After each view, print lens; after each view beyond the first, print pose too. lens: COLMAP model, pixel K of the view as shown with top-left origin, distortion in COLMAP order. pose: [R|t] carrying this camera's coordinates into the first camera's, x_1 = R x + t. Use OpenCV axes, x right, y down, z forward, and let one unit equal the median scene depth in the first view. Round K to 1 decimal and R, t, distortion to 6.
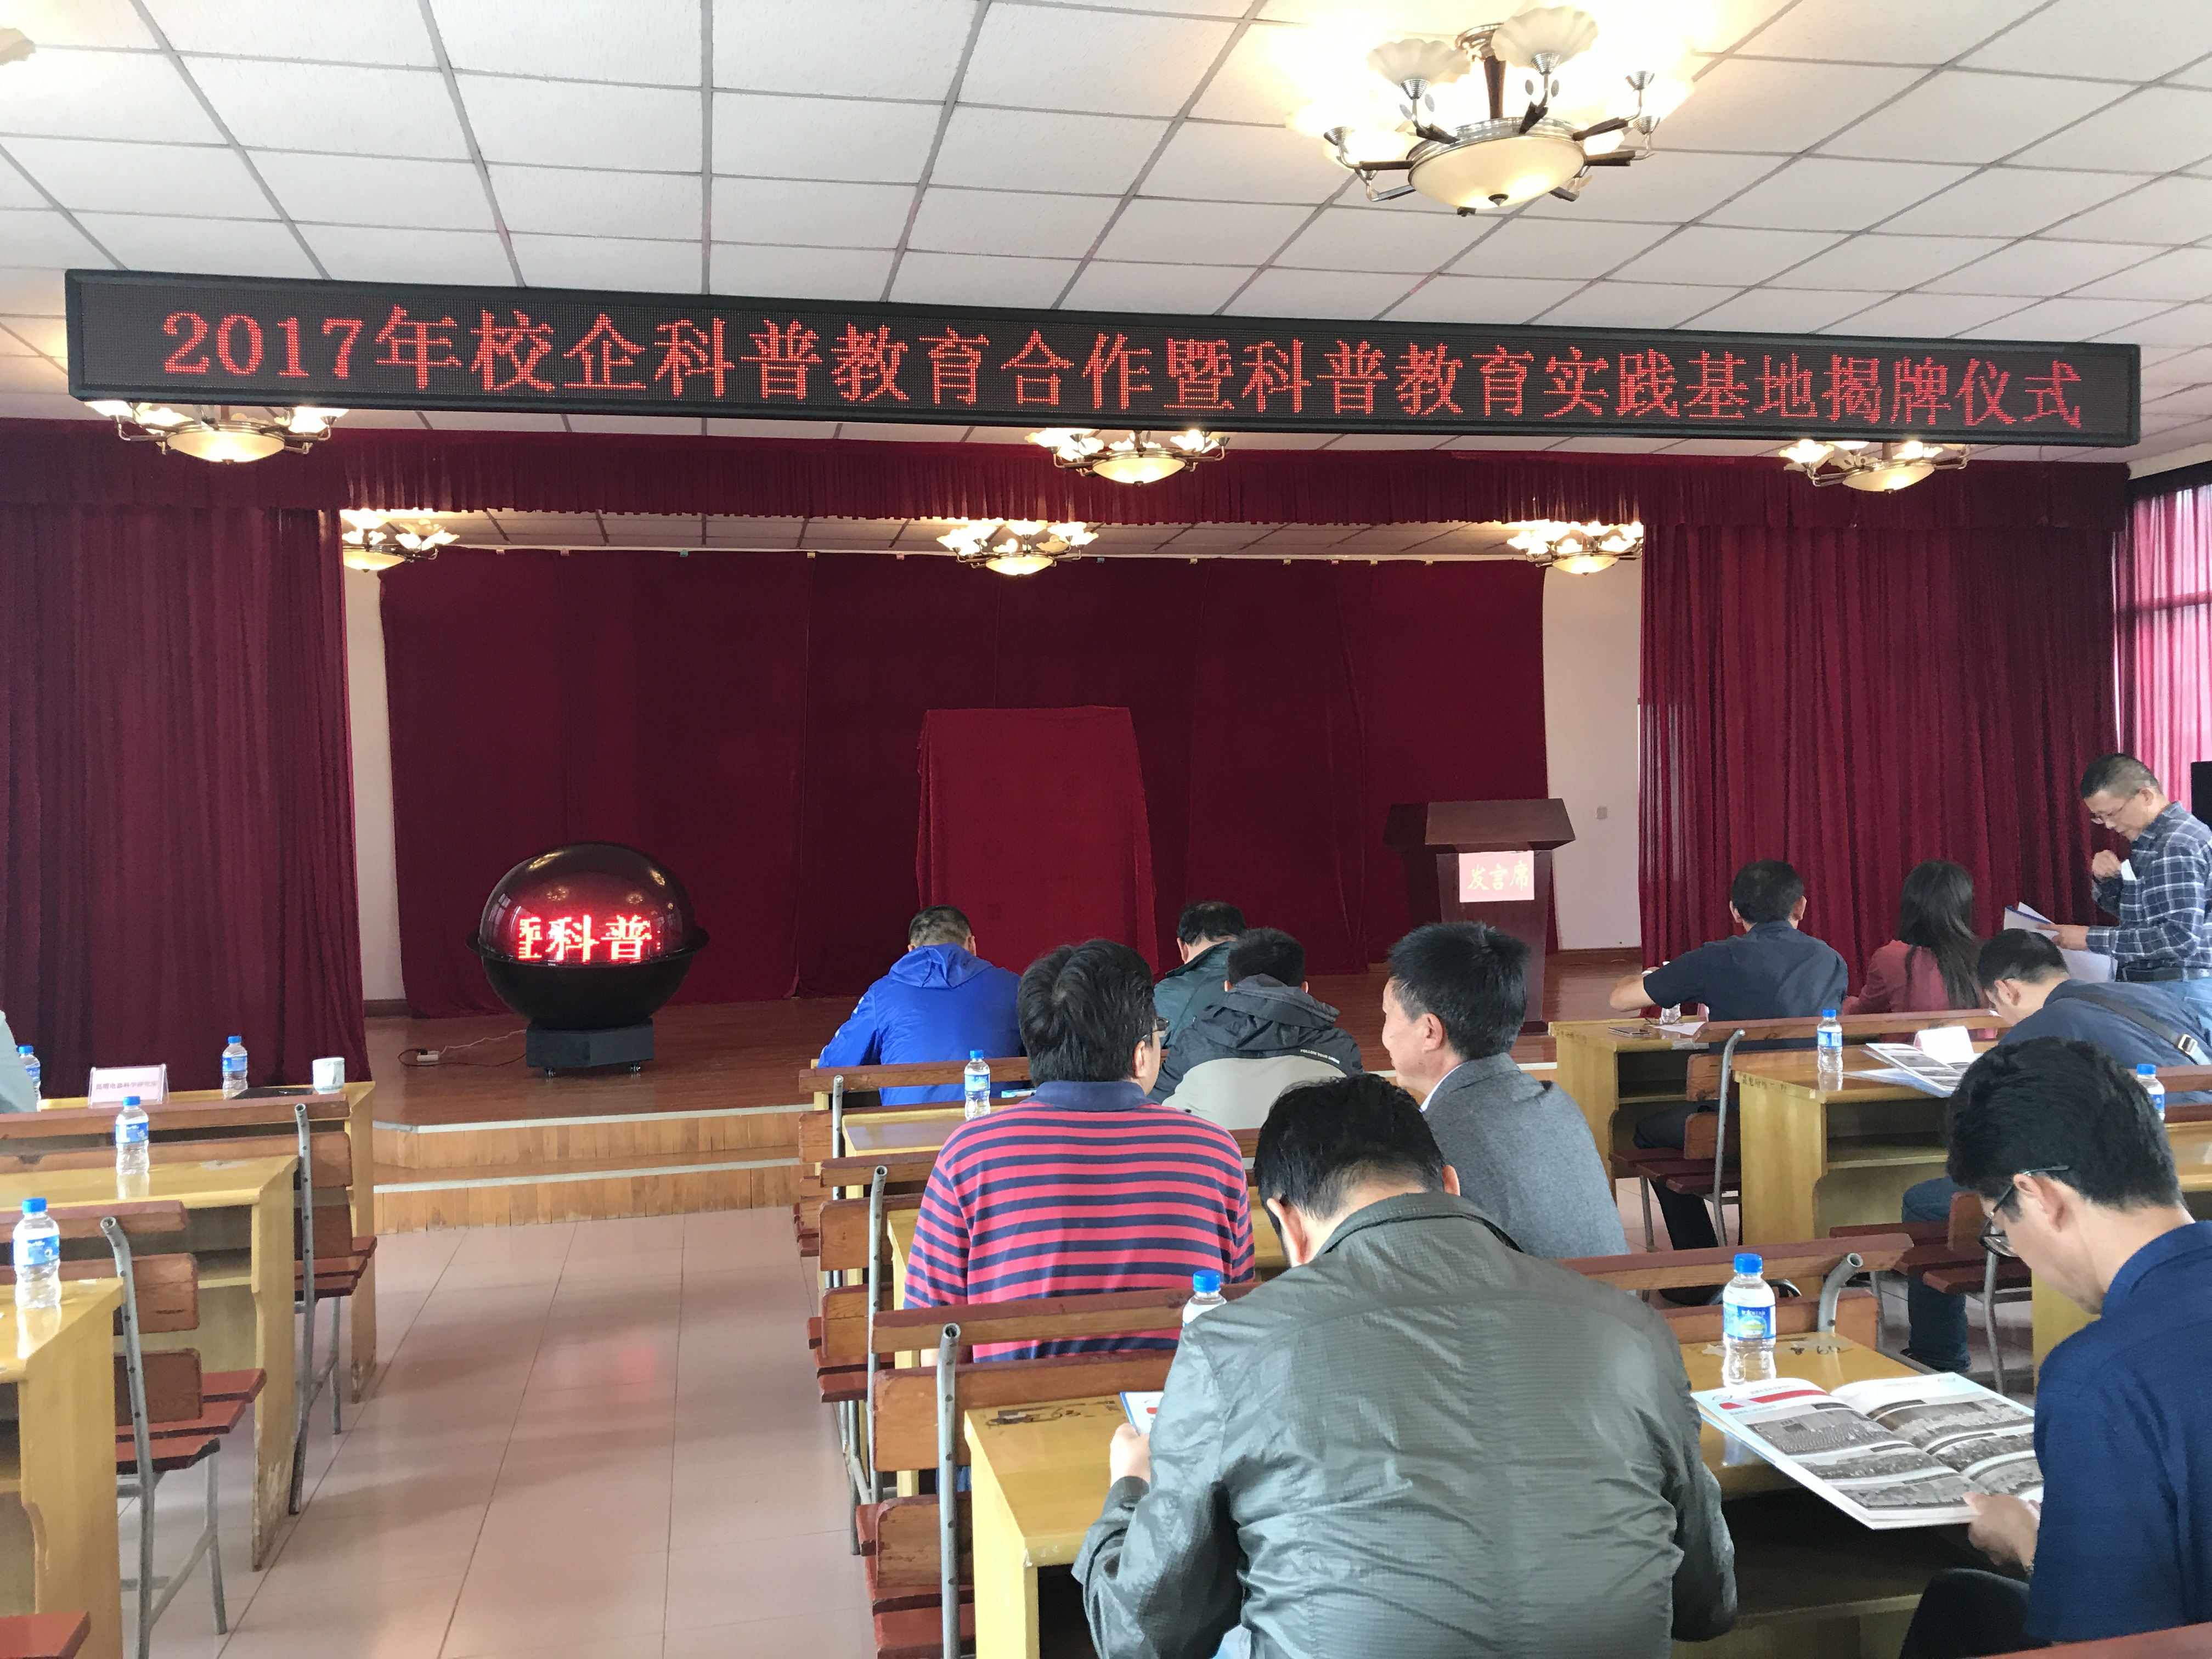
lens RADIAL K [[1757.4, 0, 1093.2], [0, 1757.4, 837.8], [0, 0, 1]] dist [0.211159, -0.426272]
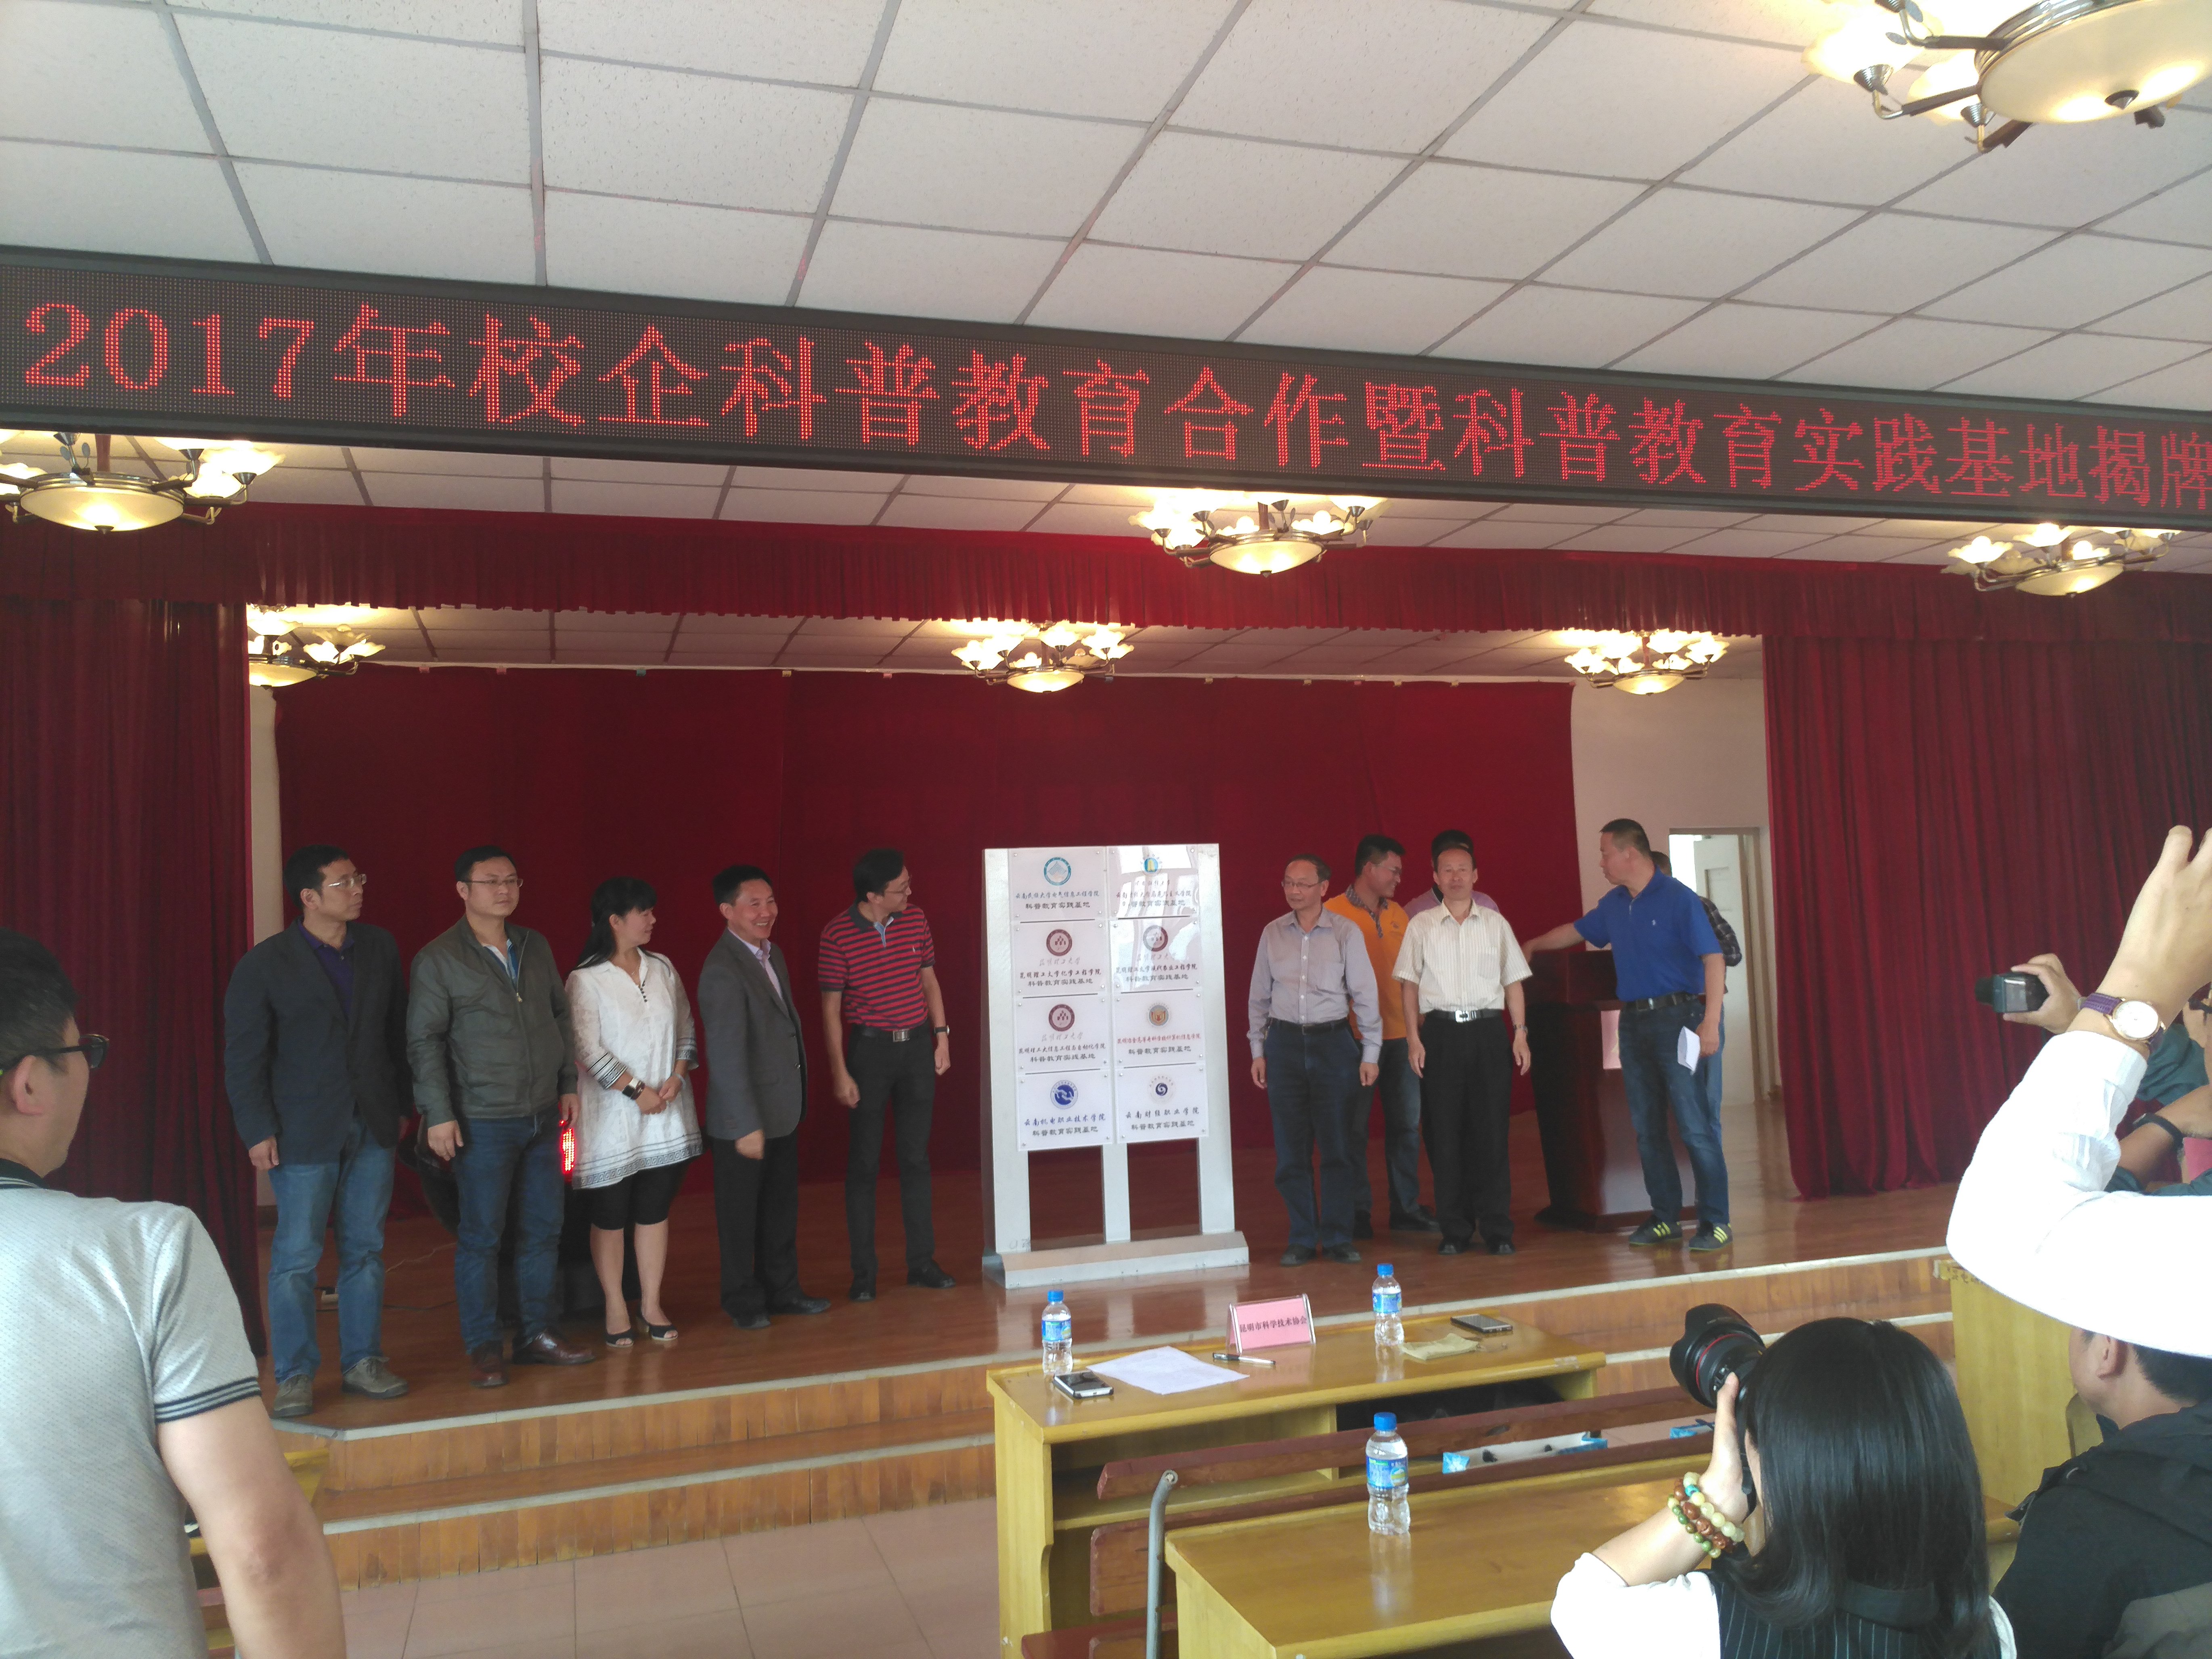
lens RADIAL K [[1824.7, 0, 1233.9], [0, 1824.7, 822.8], [0, 0, 1]] dist [0.152071, -0.247110]
pose [[0.993825, -0.009377, 0.110564, -0.108386], [0.018501, 0.996478, -0.081788, -0.017608], [-0.109408, 0.083328, 0.990498, 0.206908]]
